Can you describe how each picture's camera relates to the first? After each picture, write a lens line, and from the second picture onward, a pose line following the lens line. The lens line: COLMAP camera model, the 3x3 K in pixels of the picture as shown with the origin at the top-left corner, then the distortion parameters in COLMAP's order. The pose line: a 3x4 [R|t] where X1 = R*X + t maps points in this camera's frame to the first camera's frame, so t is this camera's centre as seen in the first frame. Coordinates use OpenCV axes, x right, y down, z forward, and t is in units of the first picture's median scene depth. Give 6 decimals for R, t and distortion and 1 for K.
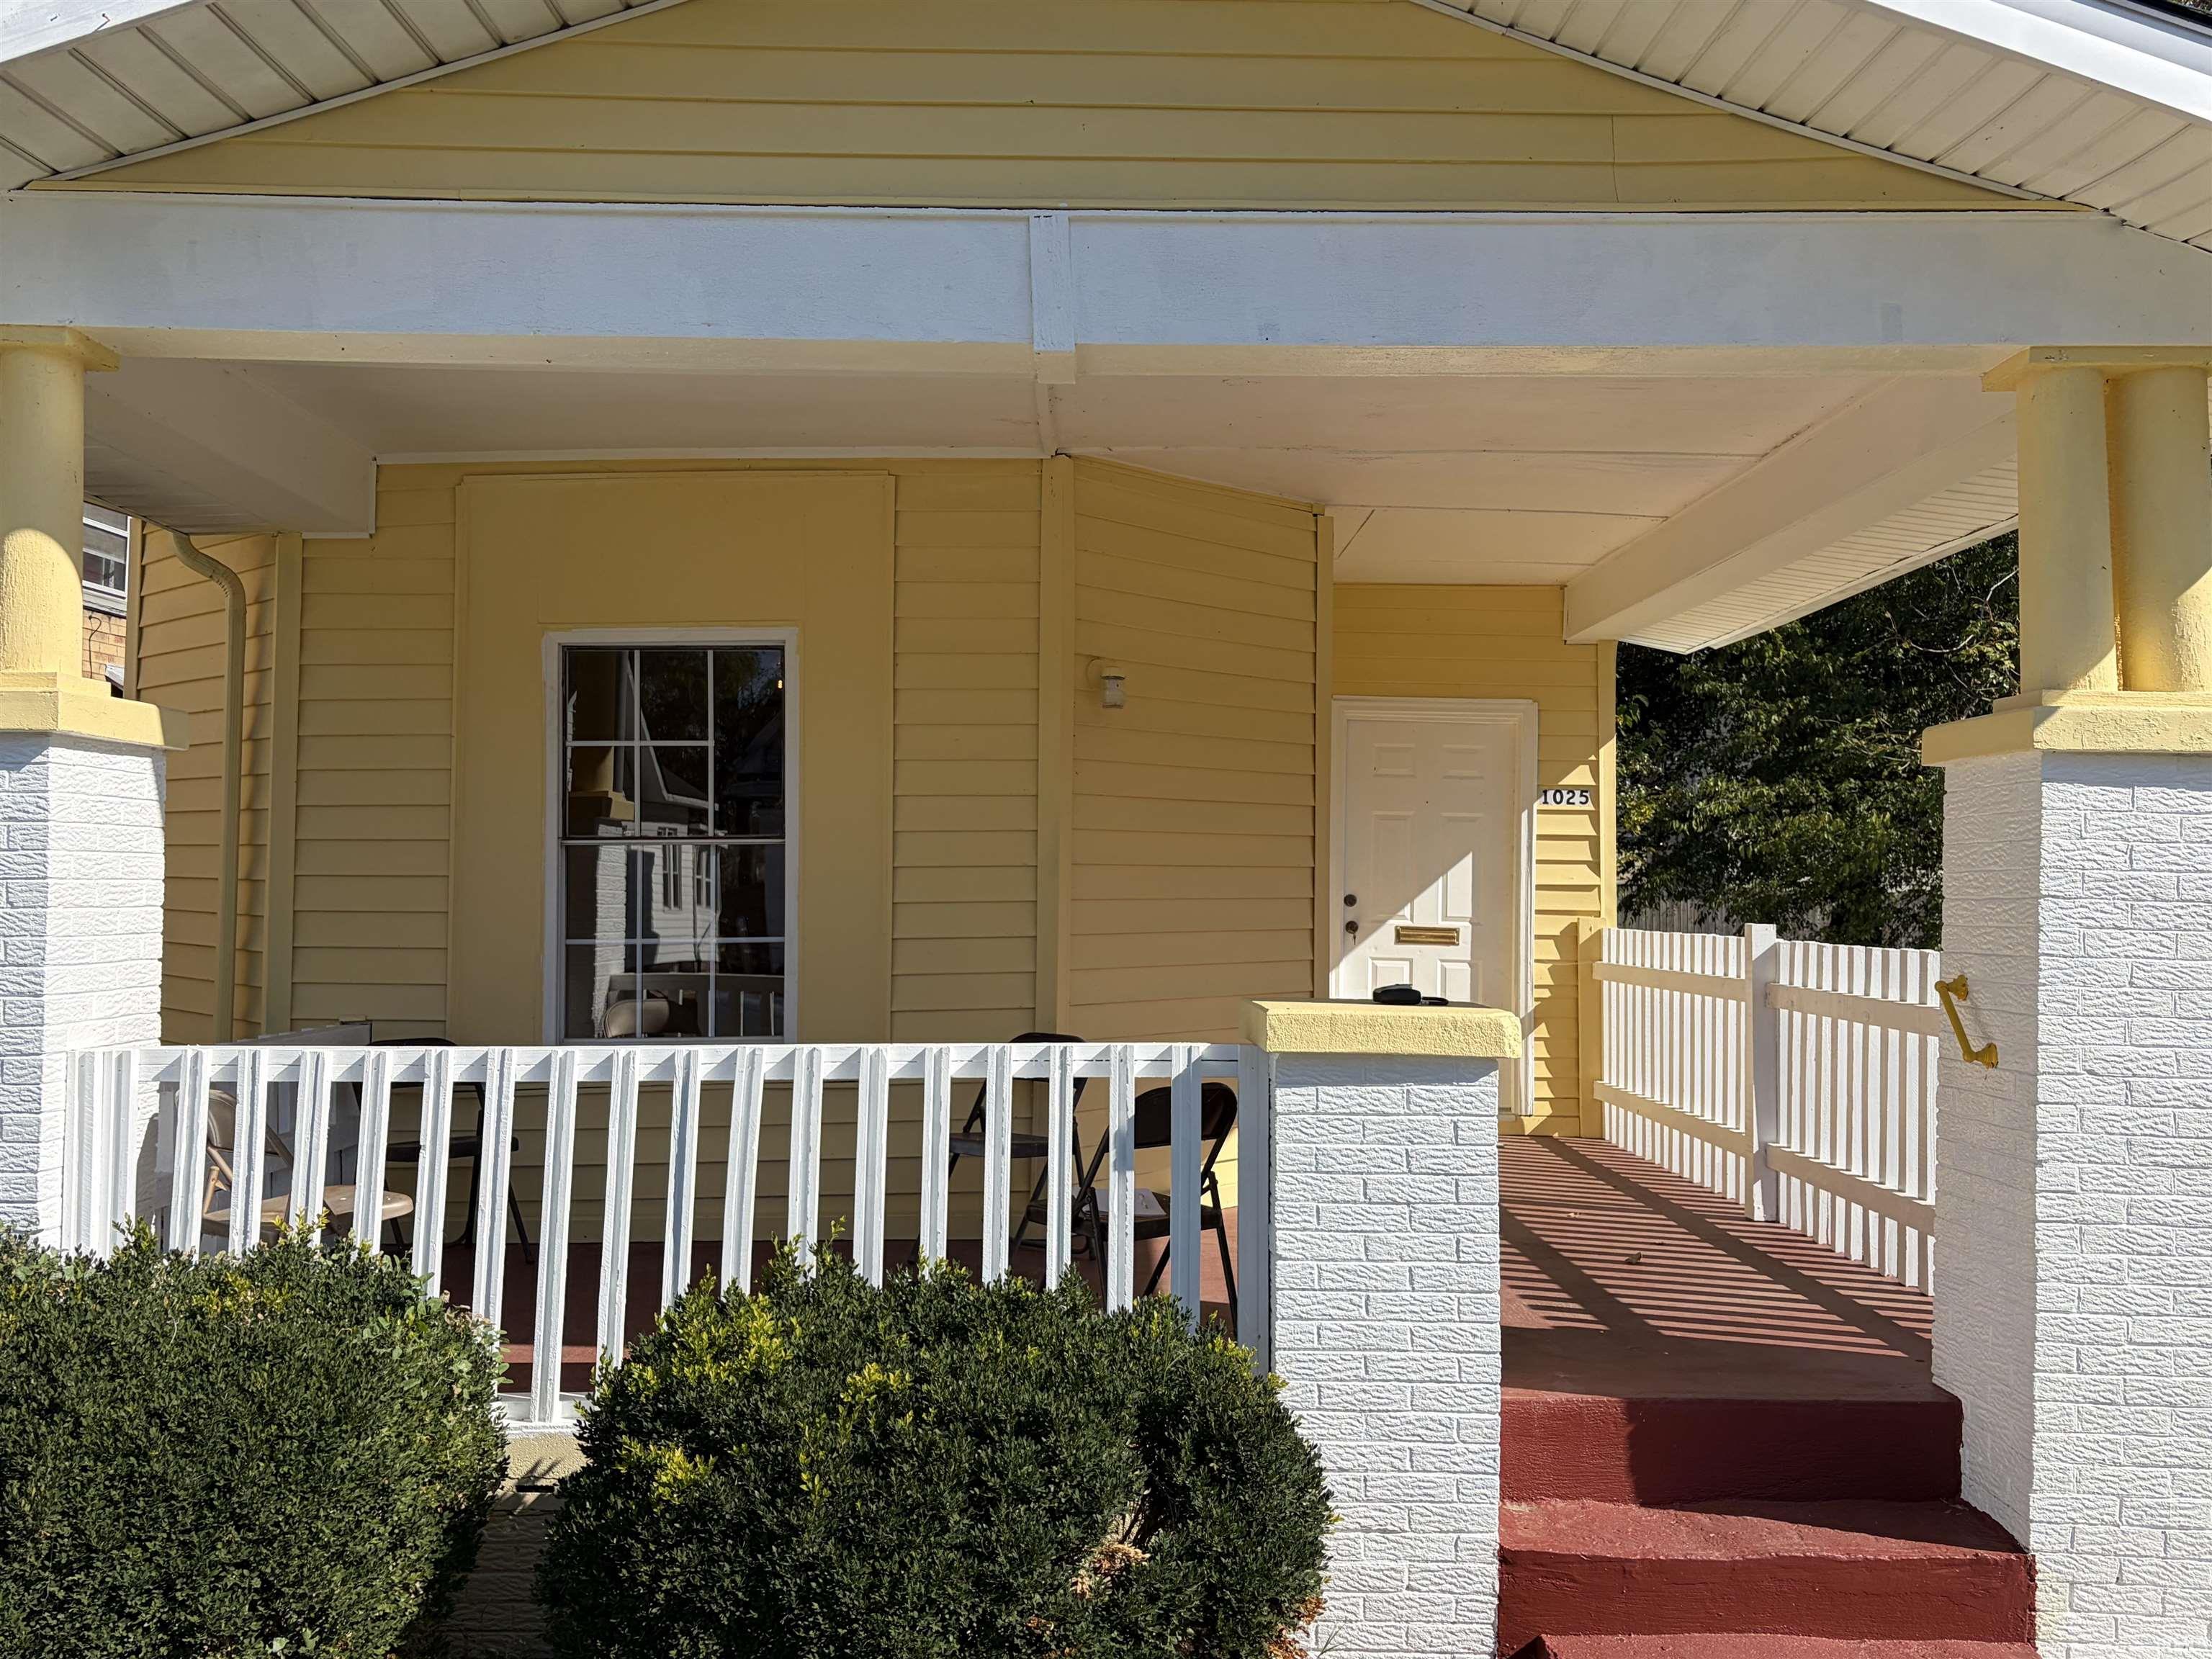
lens RADIAL K [[1942.4, 0, 1108.9], [0, 1942.4, 843.3], [0, 0, 1]] dist [0.013539, 0.002754]
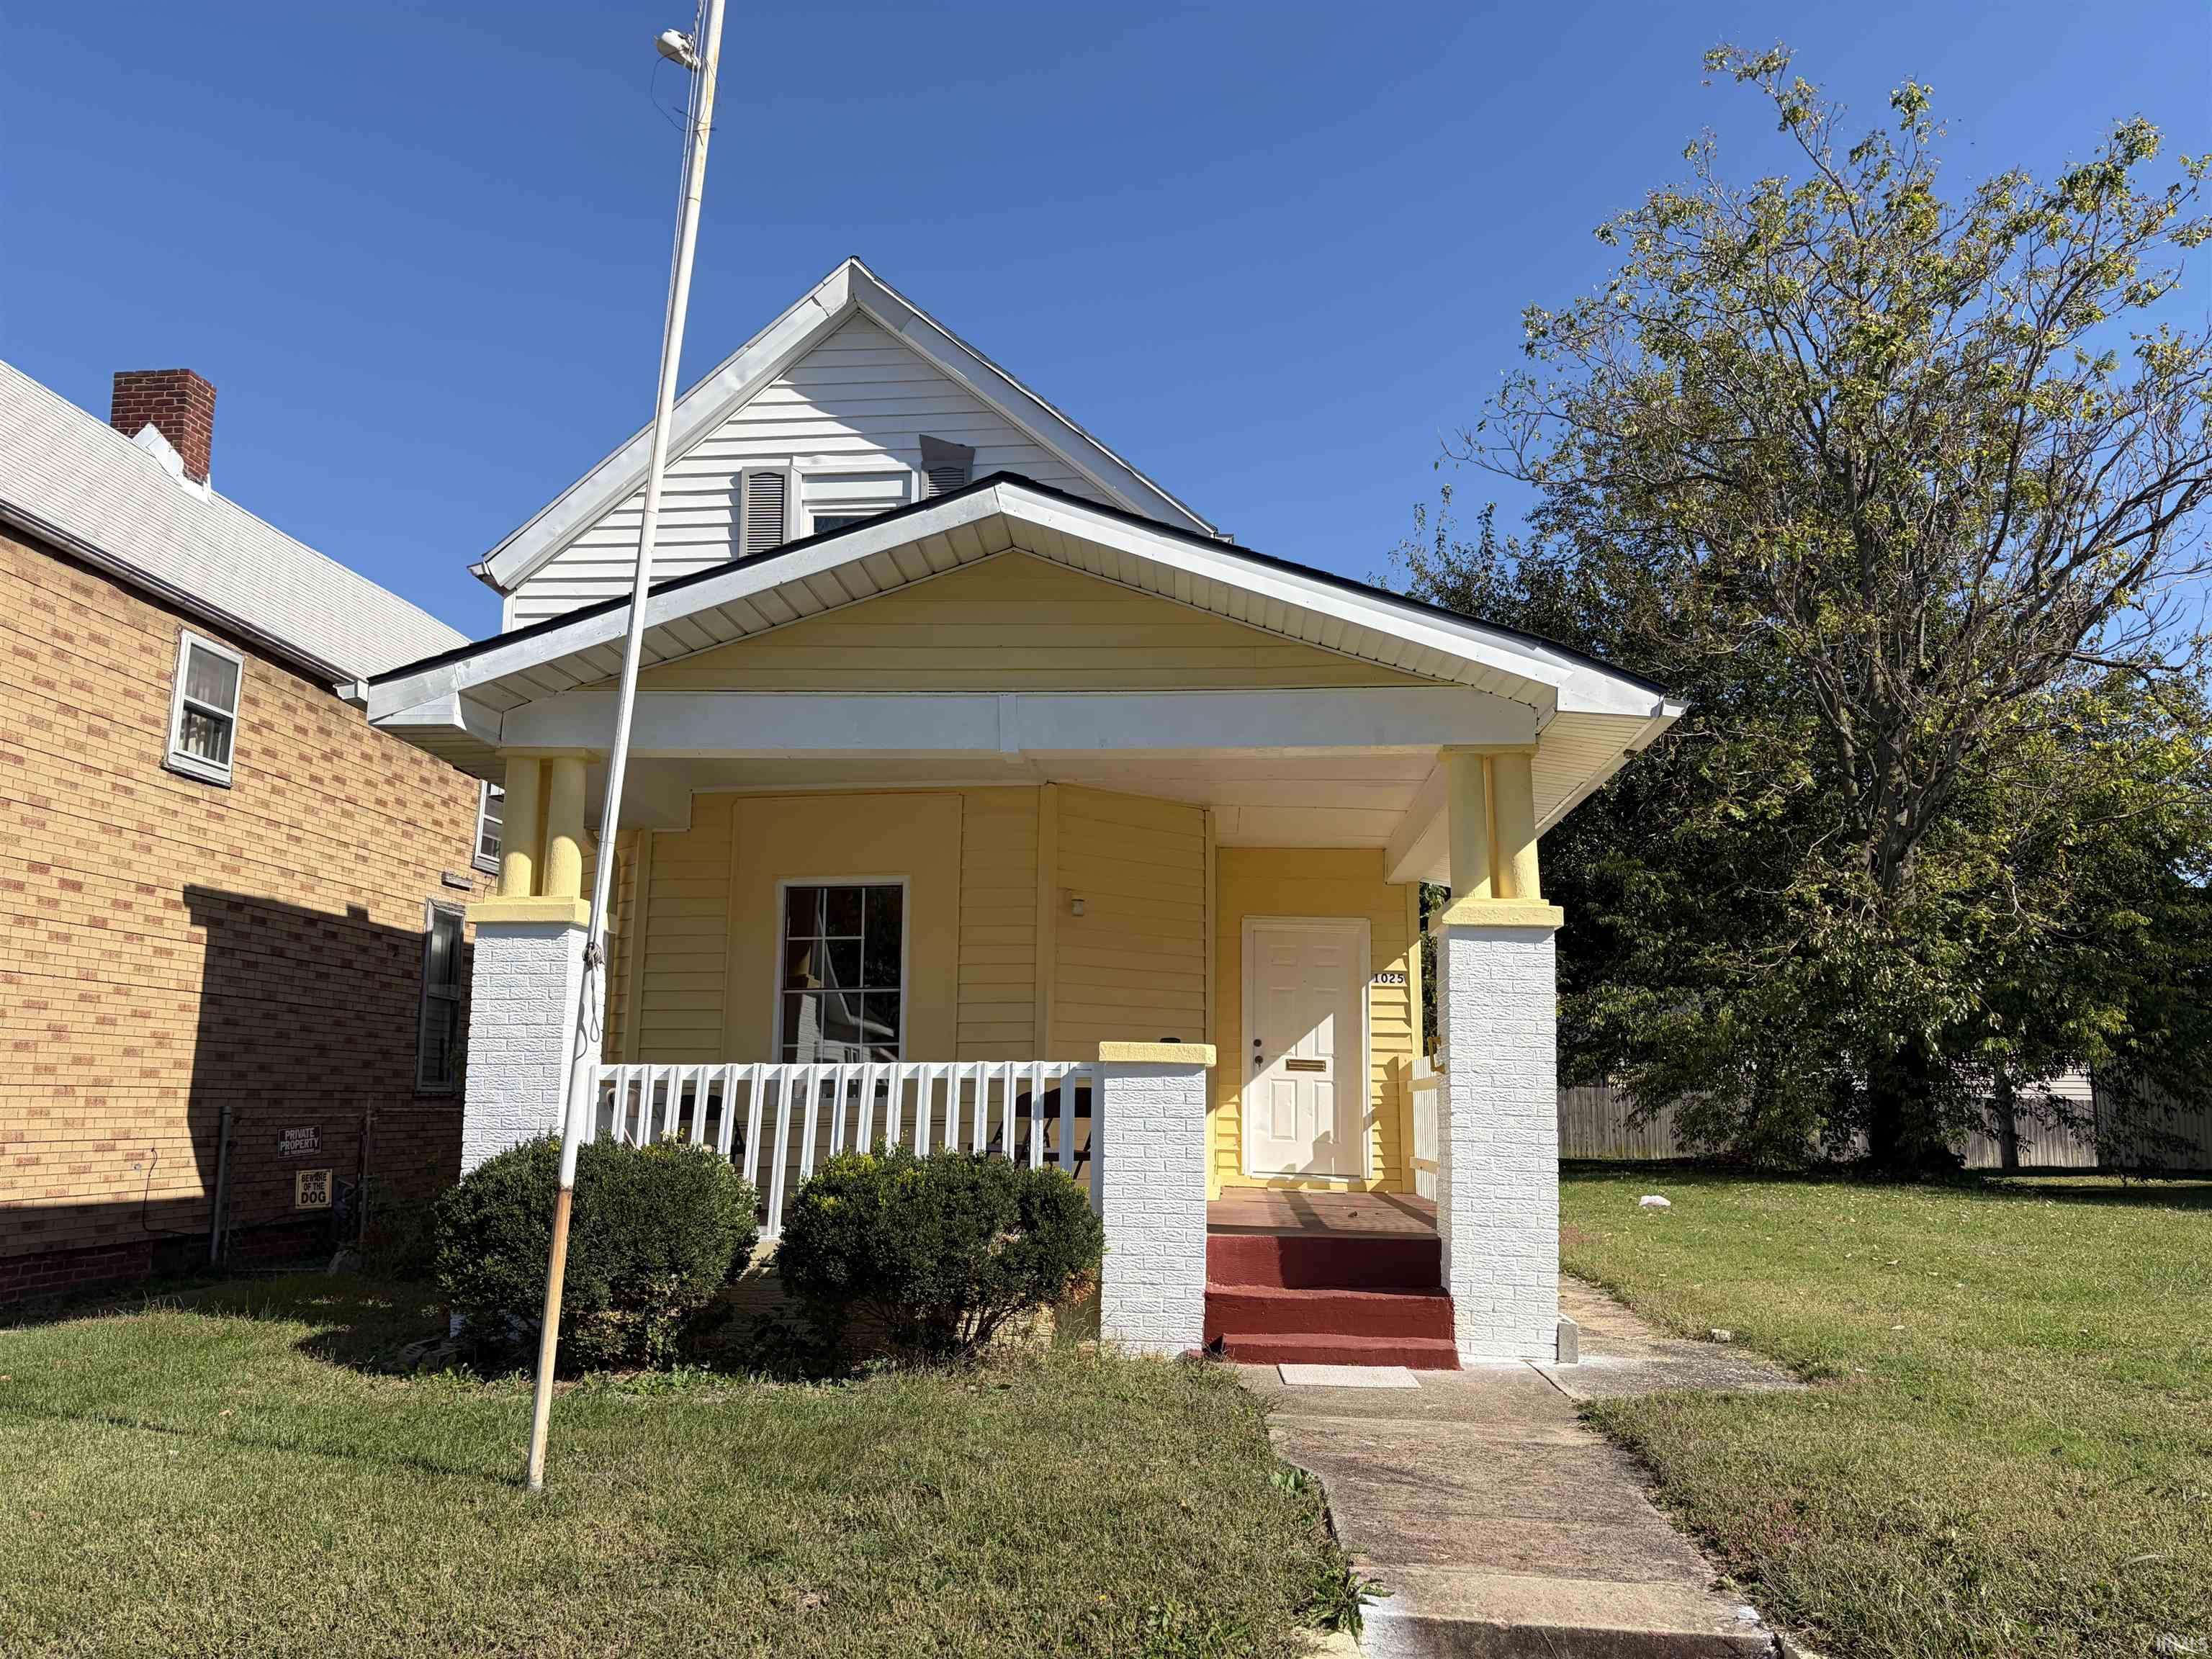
lens RADIAL K [[1676.0, 0, 1106.1], [0, 1676.0, 834.0], [0, 0, 1]] dist [0.026466, -0.000888]
pose [[0.997344, -0.008933, -0.072289, 0.153346], [-0.001202, 0.990297, -0.138961, 0.077185], [0.072829, 0.138678, 0.987656, -0.618998]]
